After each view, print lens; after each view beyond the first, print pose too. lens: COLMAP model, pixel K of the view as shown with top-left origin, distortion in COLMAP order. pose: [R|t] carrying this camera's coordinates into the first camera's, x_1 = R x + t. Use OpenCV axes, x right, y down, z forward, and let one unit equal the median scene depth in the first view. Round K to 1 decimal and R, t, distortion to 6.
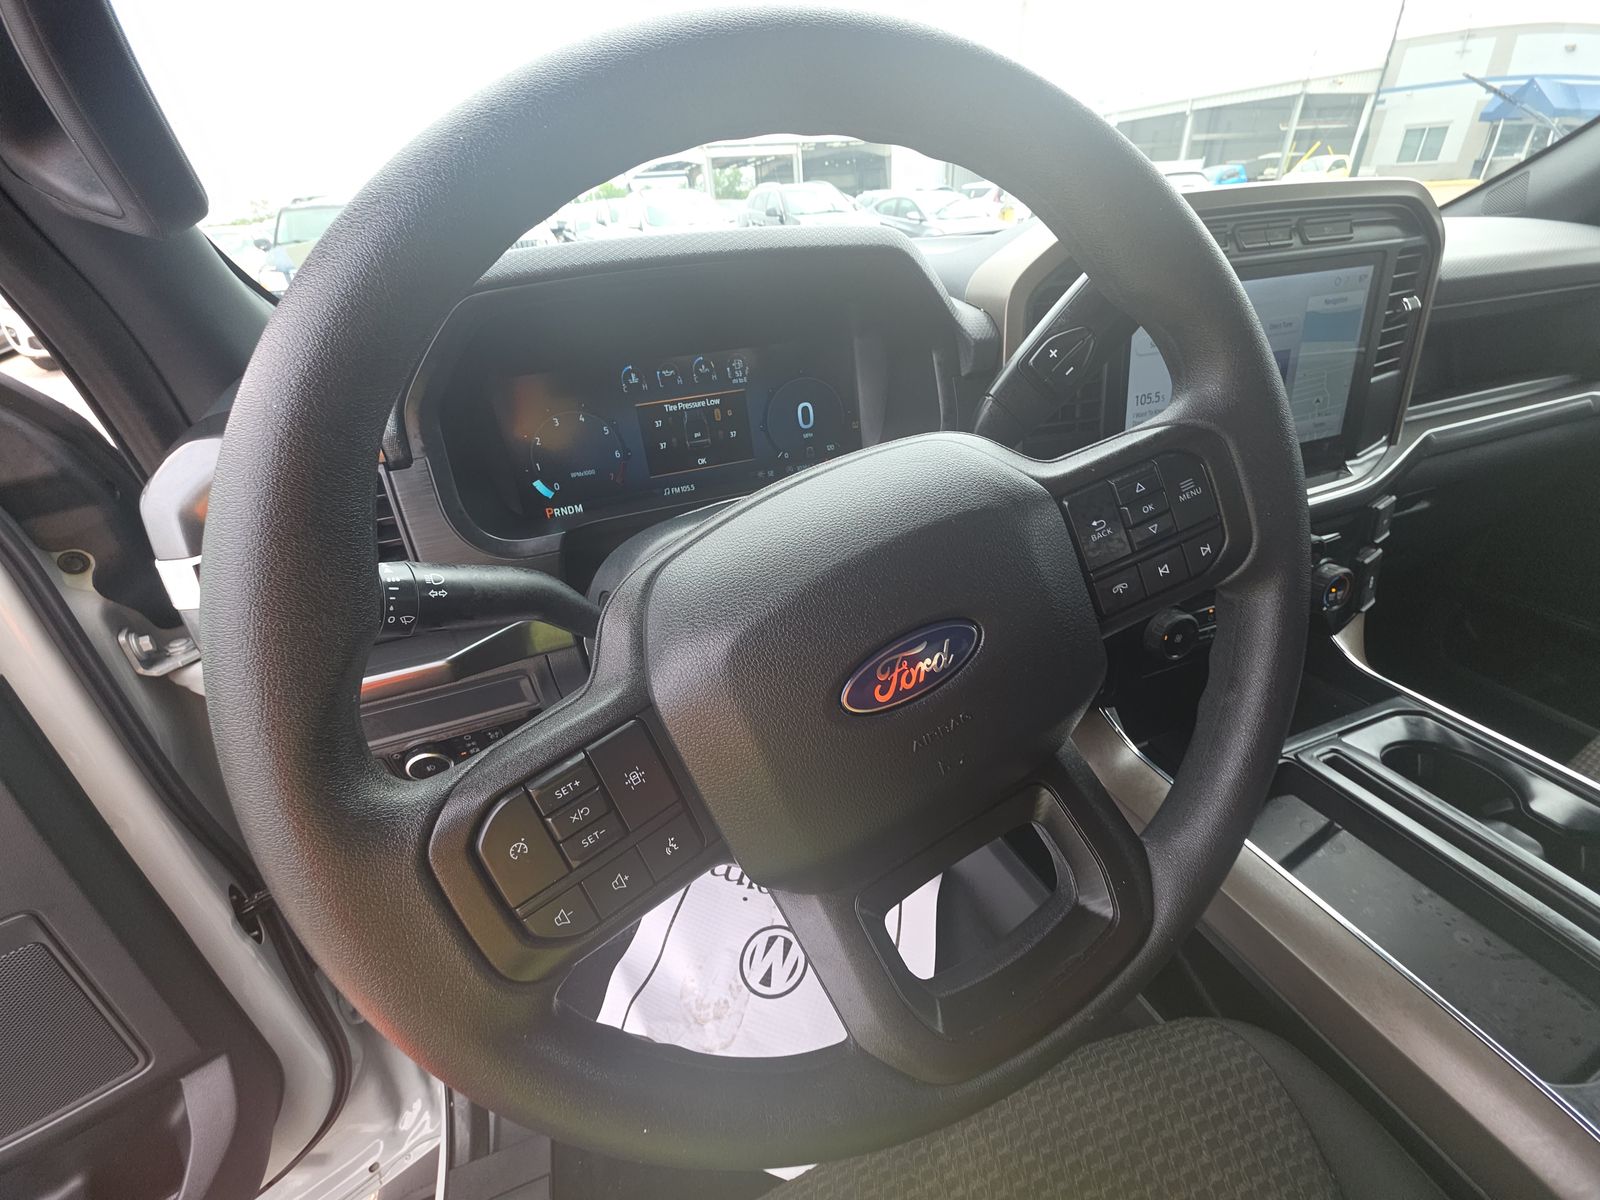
lens RADIAL K [[640.6, 0, 800.0], [0, 640.6, 600.0], [0, 0, 1]] dist [0.005432, -0.005886]
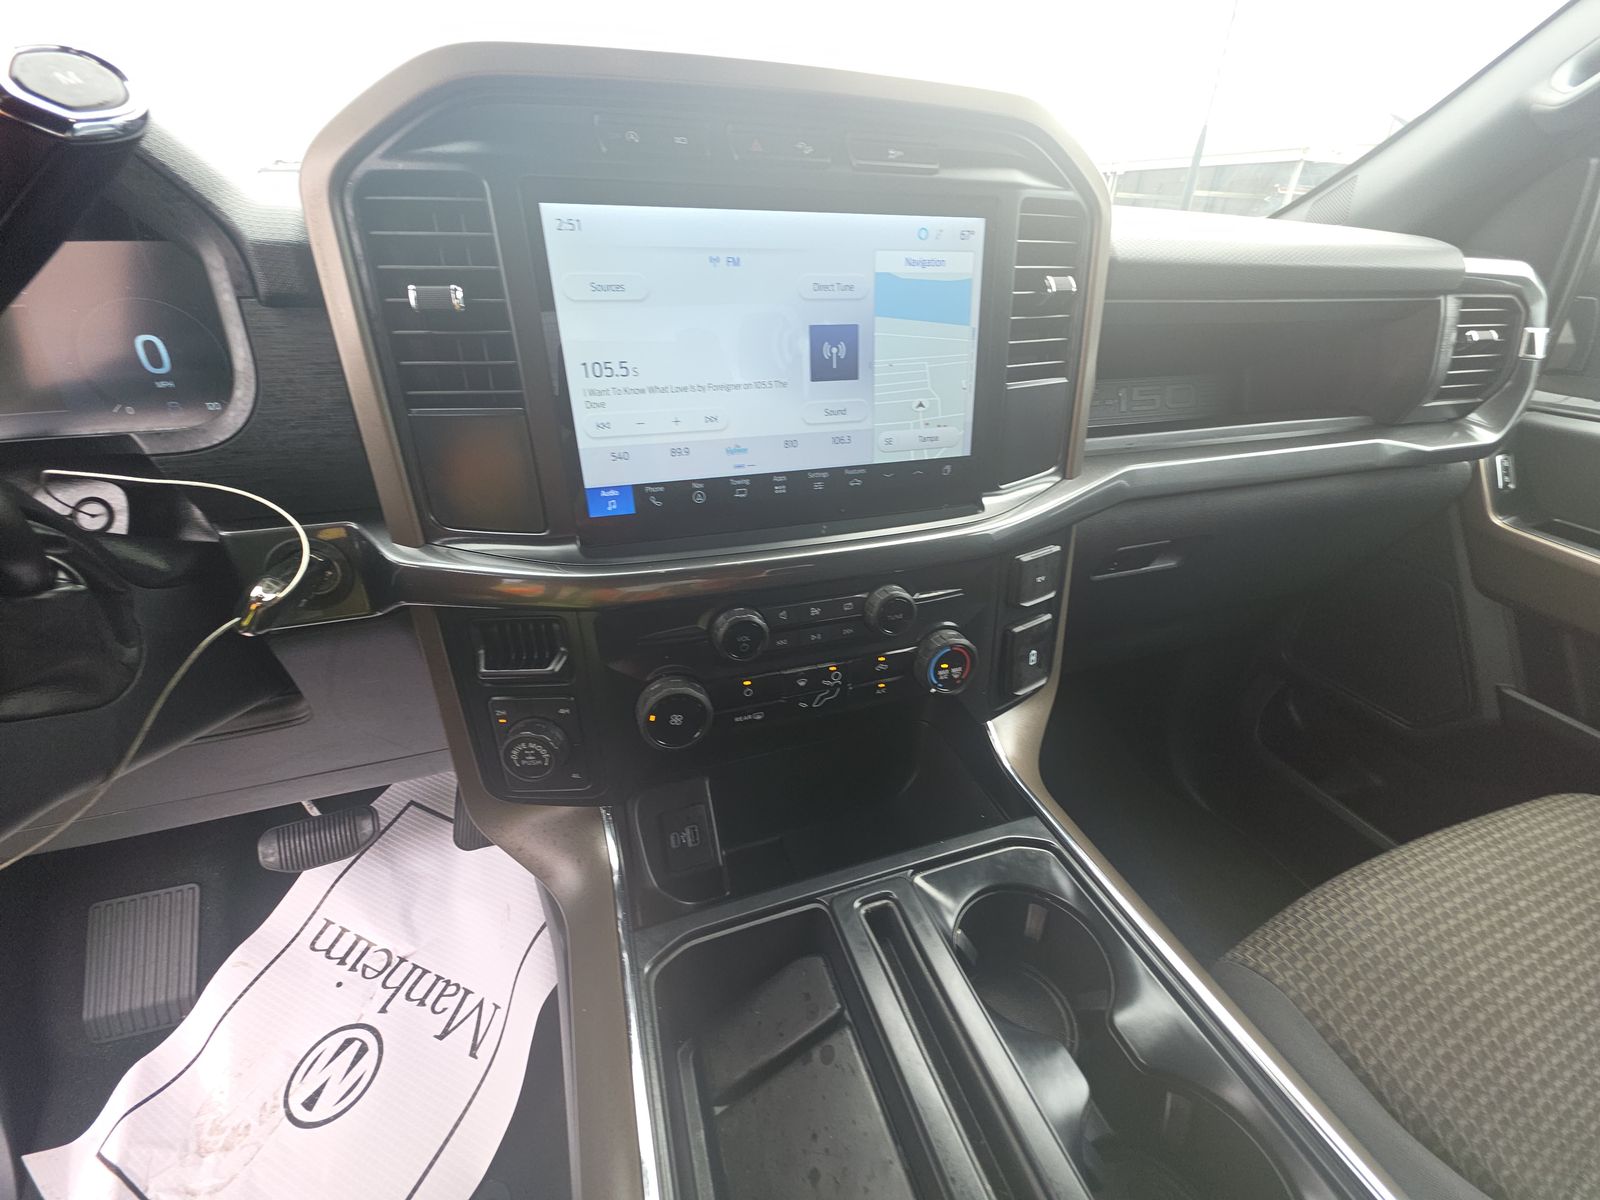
lens RADIAL K [[640.6, 0, 800.0], [0, 640.6, 600.0], [0, 0, 1]] dist [0.005432, -0.005886]
pose [[0.996269, 0.083202, 0.022946, 0.704830], [-0.082719, 0.996347, -0.021239, -0.067401], [-0.024629, 0.019261, 0.999511, 0.297102]]
